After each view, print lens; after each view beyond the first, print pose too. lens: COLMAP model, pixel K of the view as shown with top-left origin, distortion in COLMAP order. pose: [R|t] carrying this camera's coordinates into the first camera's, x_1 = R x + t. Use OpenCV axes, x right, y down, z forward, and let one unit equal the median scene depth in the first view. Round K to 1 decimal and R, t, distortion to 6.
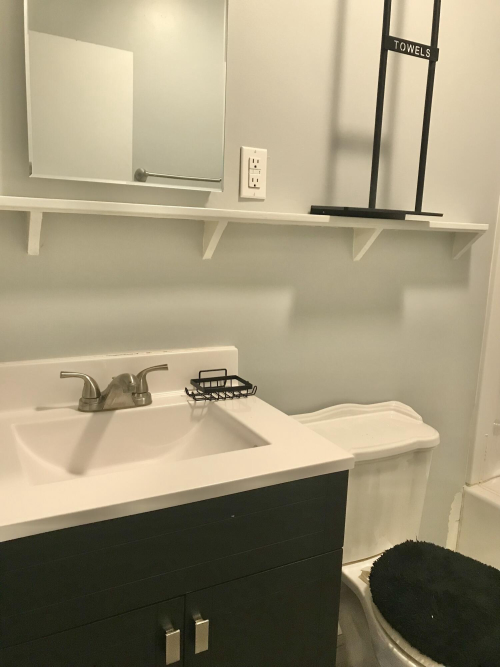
lens RADIAL K [[544.3, 0, 253.8], [0, 544.3, 328.1], [0, 0, 1]] dist [0.032367, -0.025612]
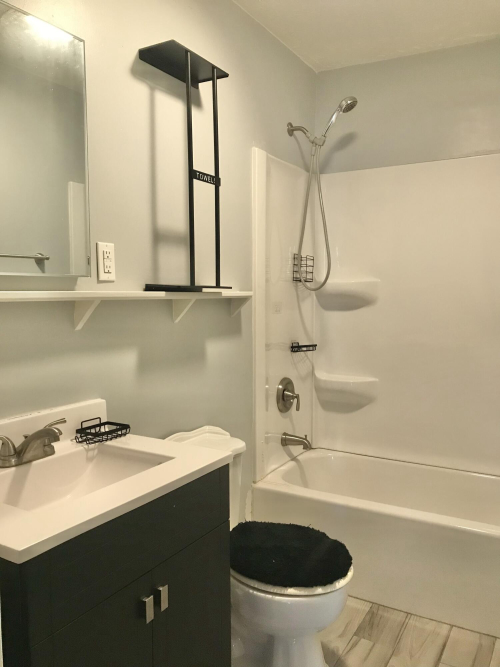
lens RADIAL K [[544.3, 0, 250.9], [0, 544.3, 334.5], [0, 0, 1]] dist [0.032367, -0.025612]
pose [[0.856039, -0.079925, 0.510694, -0.382579], [0.127004, 0.990210, -0.057915, 0.004659], [-0.501066, 0.114438, 0.857809, -0.259628]]
